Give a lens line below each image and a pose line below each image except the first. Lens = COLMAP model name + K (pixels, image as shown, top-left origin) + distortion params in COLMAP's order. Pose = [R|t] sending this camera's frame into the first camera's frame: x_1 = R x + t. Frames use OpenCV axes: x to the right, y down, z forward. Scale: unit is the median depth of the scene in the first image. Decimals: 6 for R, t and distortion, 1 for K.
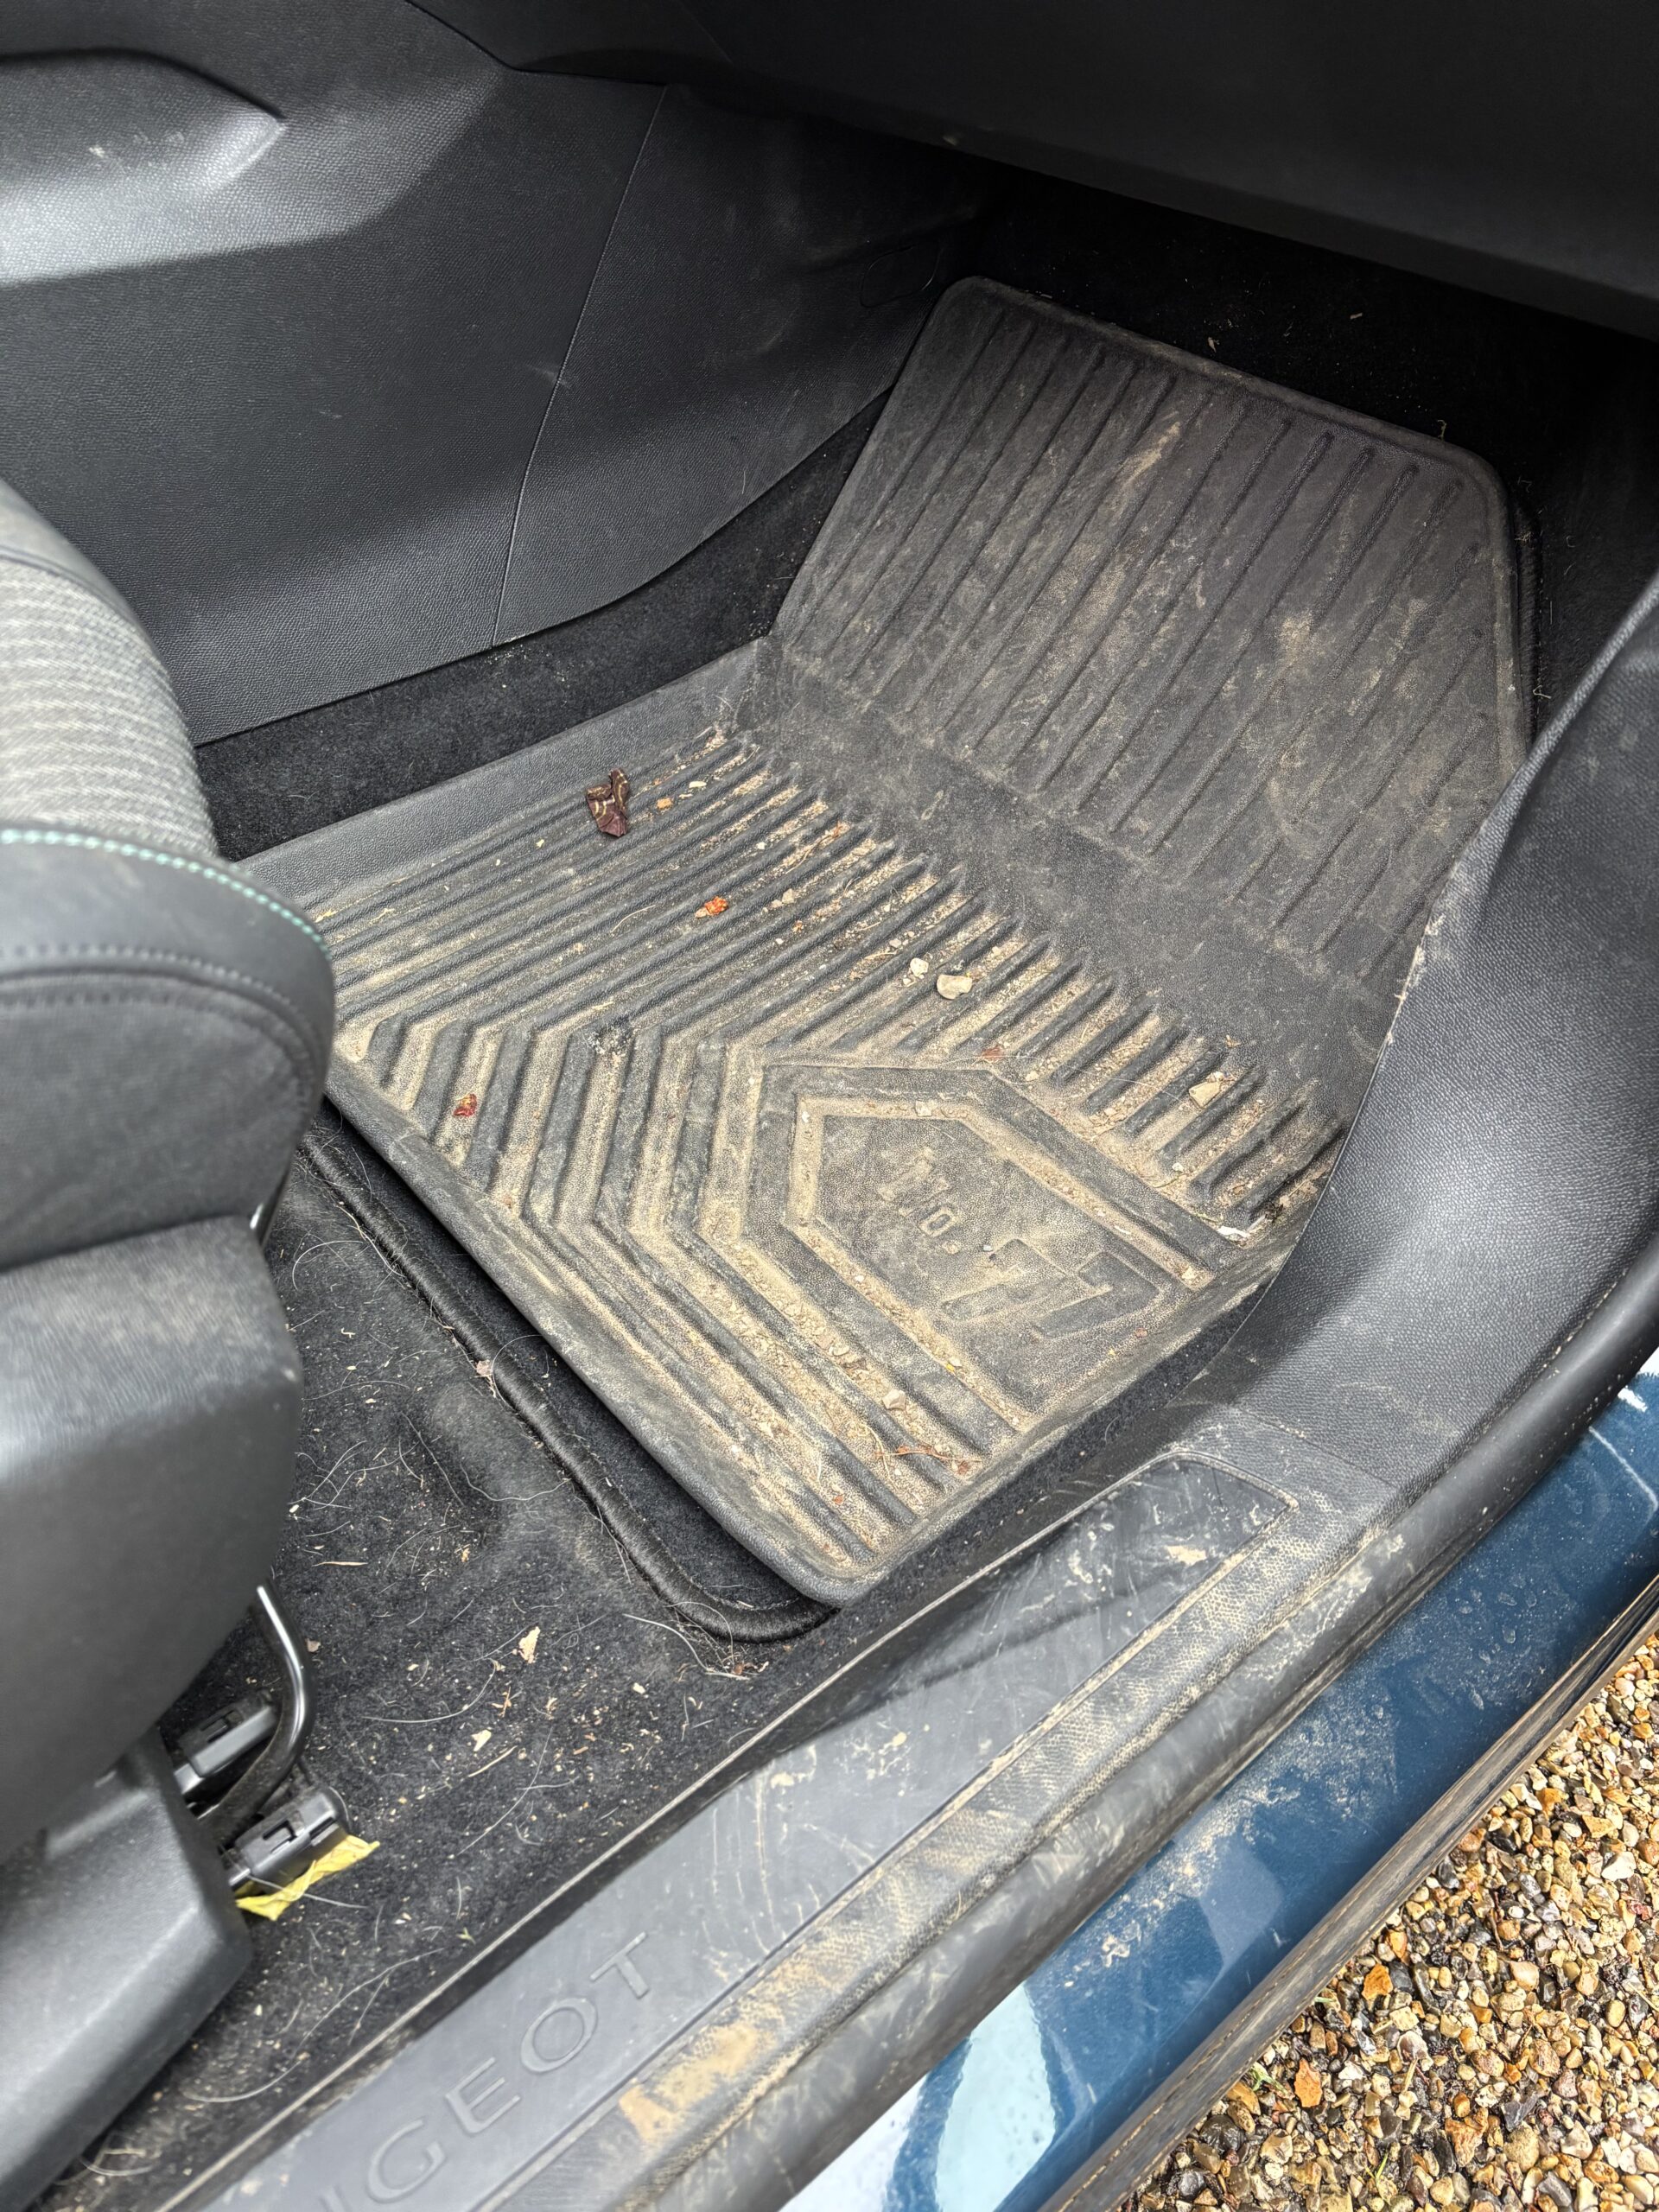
lens RADIAL K [[1653.1, 0, 847.9], [0, 1653.1, 1107.6], [0, 0, 1]] dist [0.036536, -0.034085]
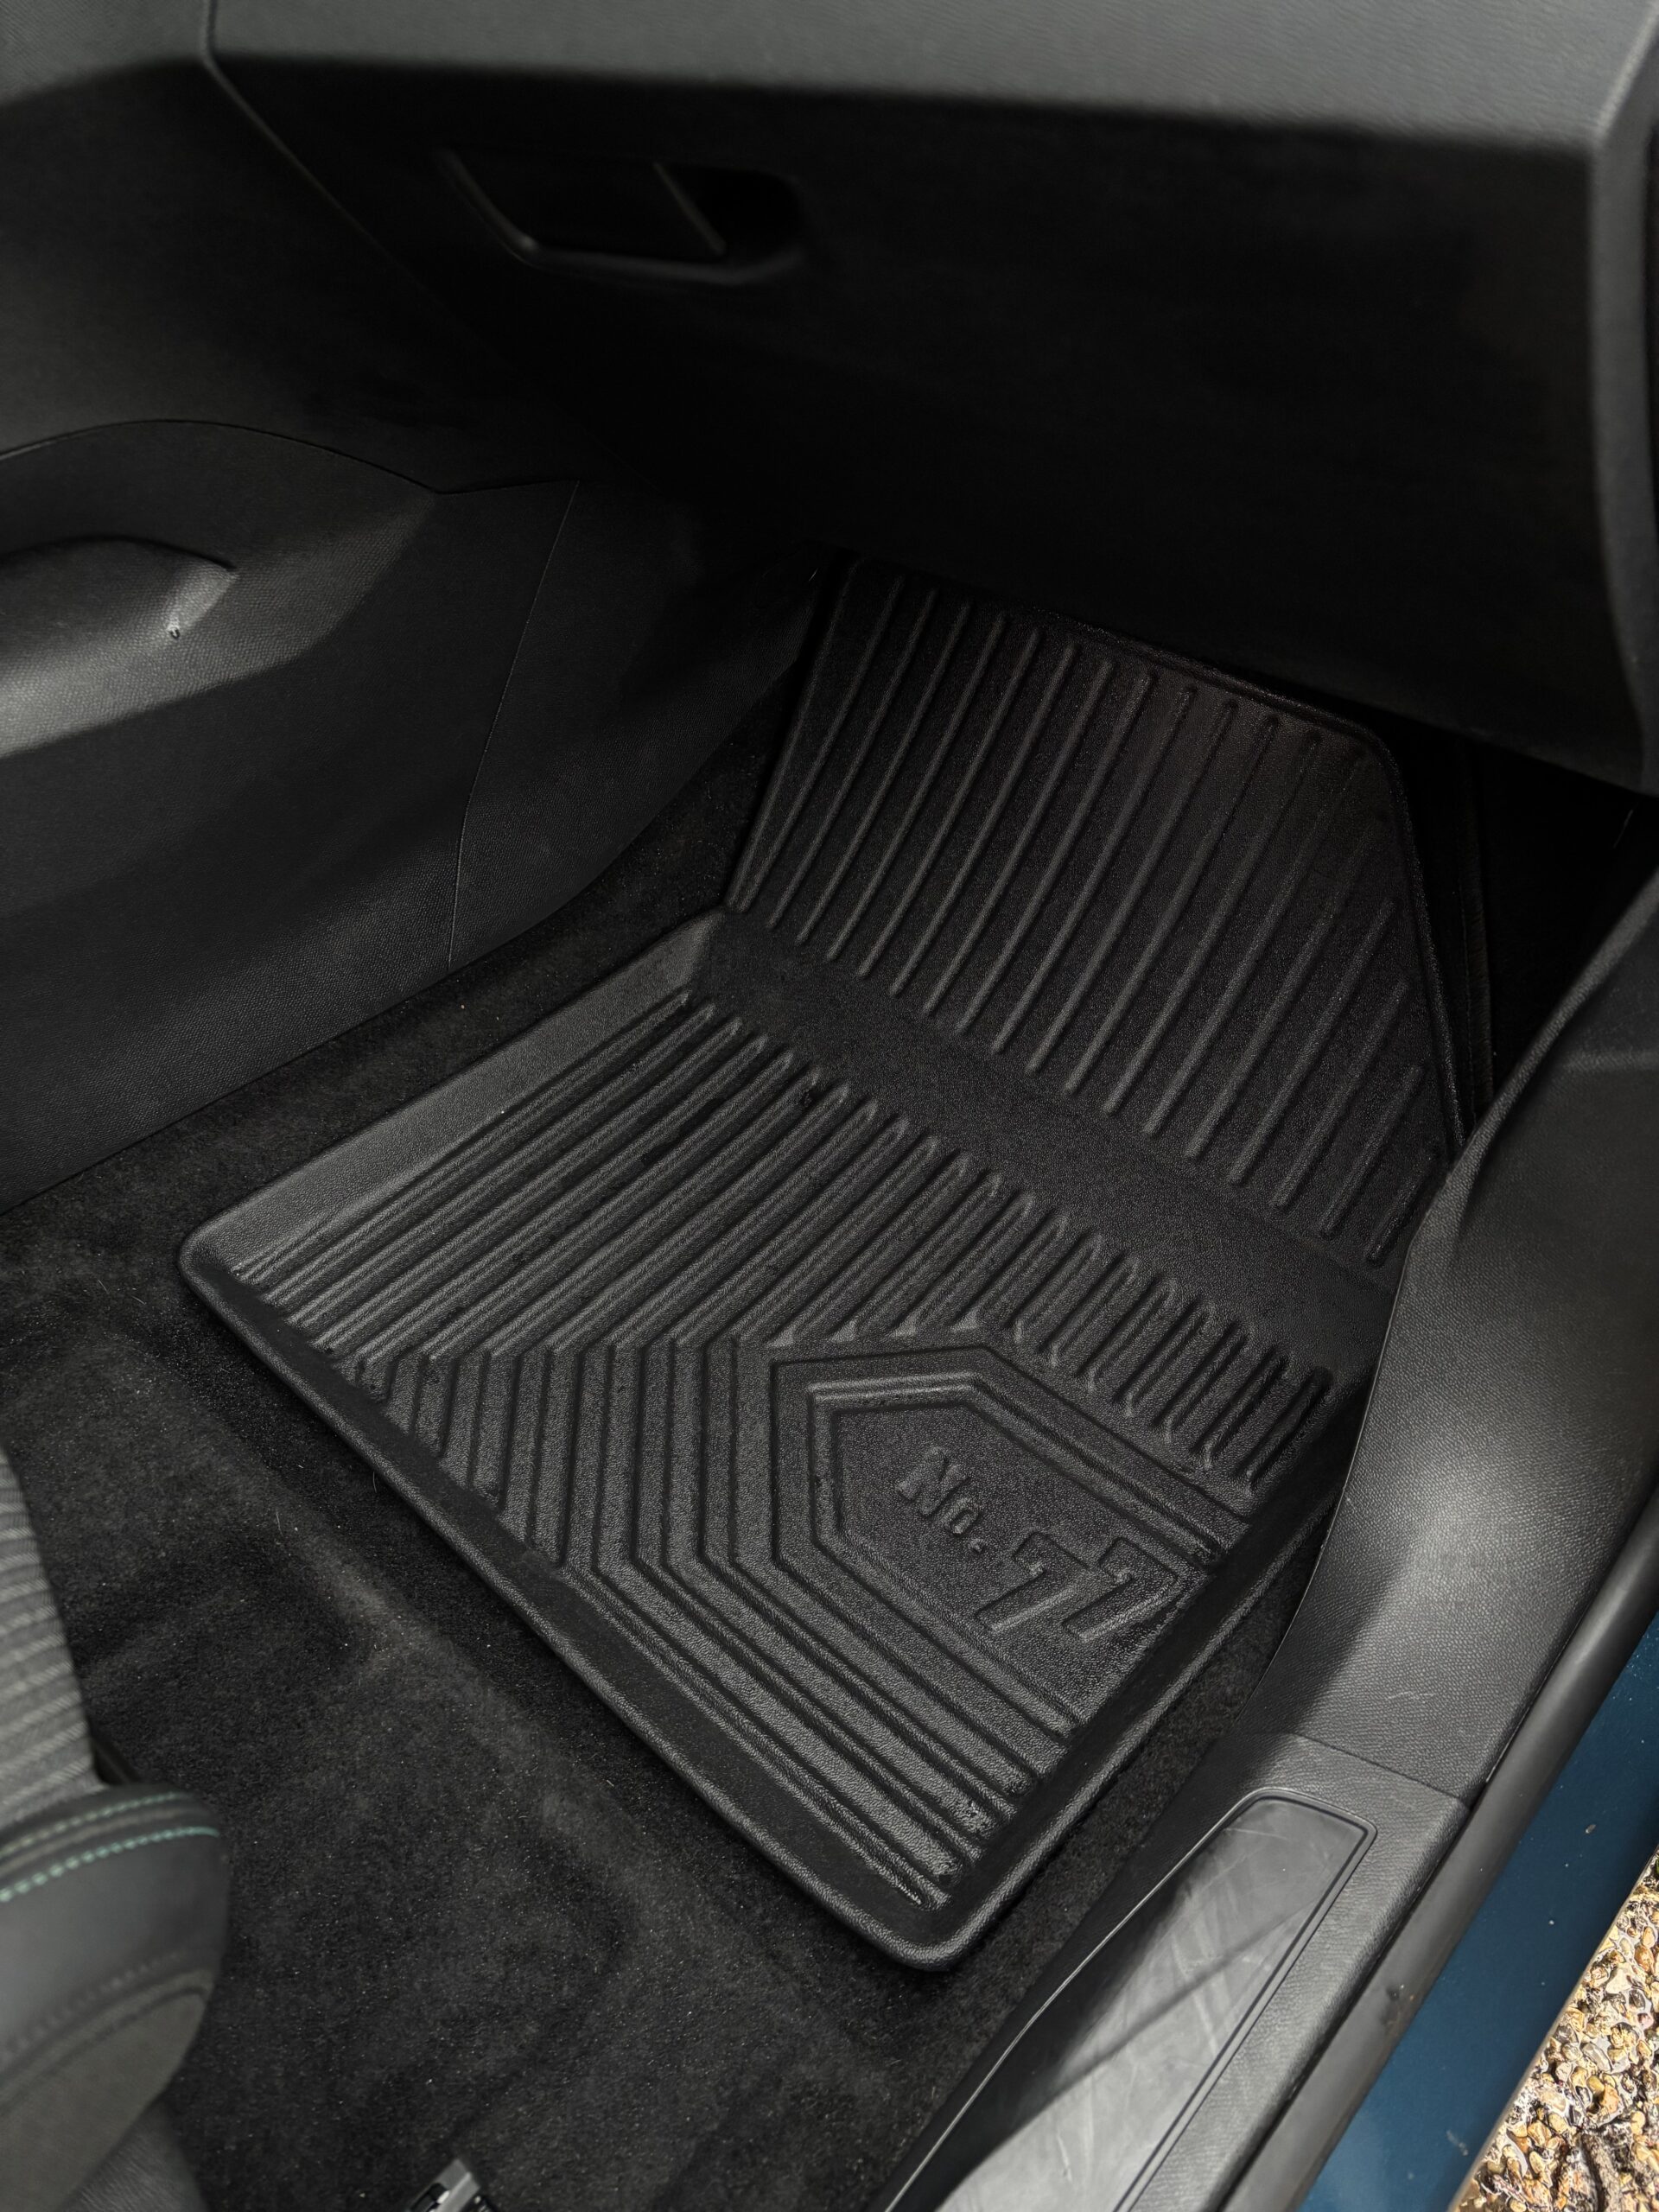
lens RADIAL K [[1653.1, 0, 837.9], [0, 1653.1, 1092.5], [0, 0, 1]] dist [0.036536, -0.034085]
pose [[0.988798, -0.113954, 0.096396, -0.094154], [0.115735, 0.993194, -0.013074, -0.192955], [-0.094250, 0.024084, 0.995257, -0.060016]]
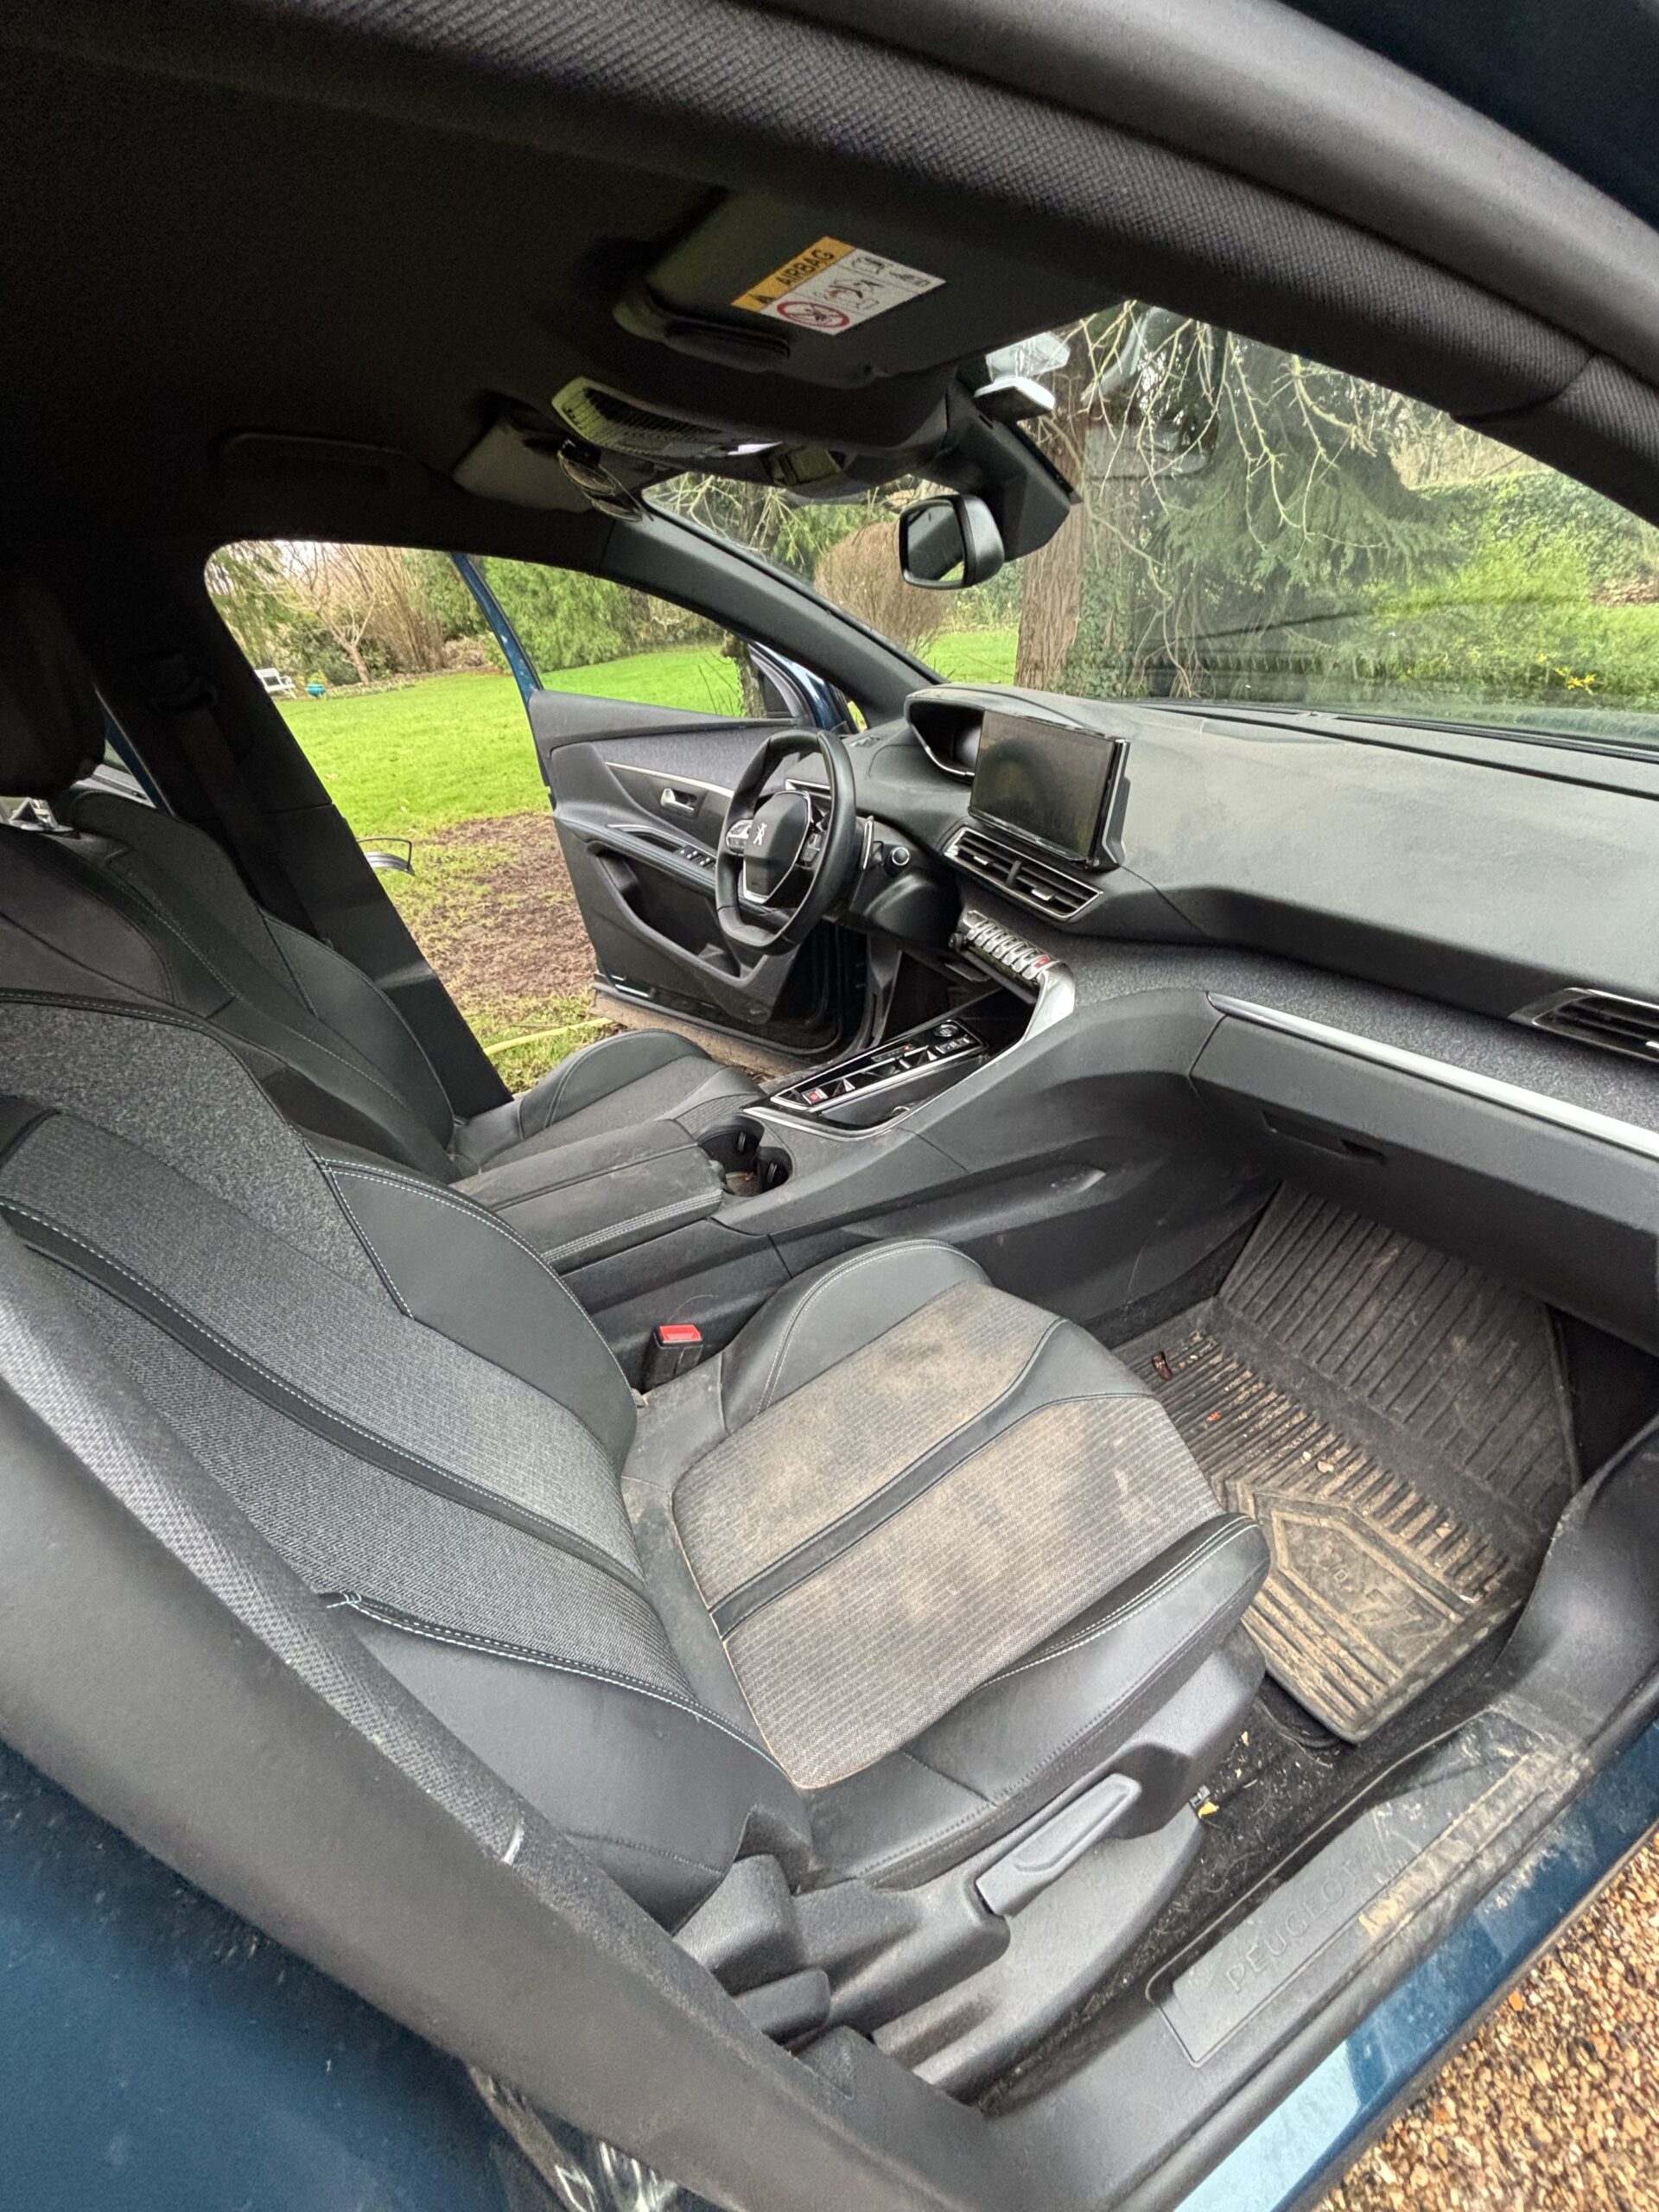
lens RADIAL K [[898.3, 0, 827.2], [0, 898.3, 1099.4], [0, 0, 1]] dist [0.001416, 0.001304]
pose [[0.977091, 0.037716, -0.209454, -0.466338], [-0.087052, 0.968903, -0.231624, -0.259695], [0.194205, 0.244551, 0.949989, -0.713191]]
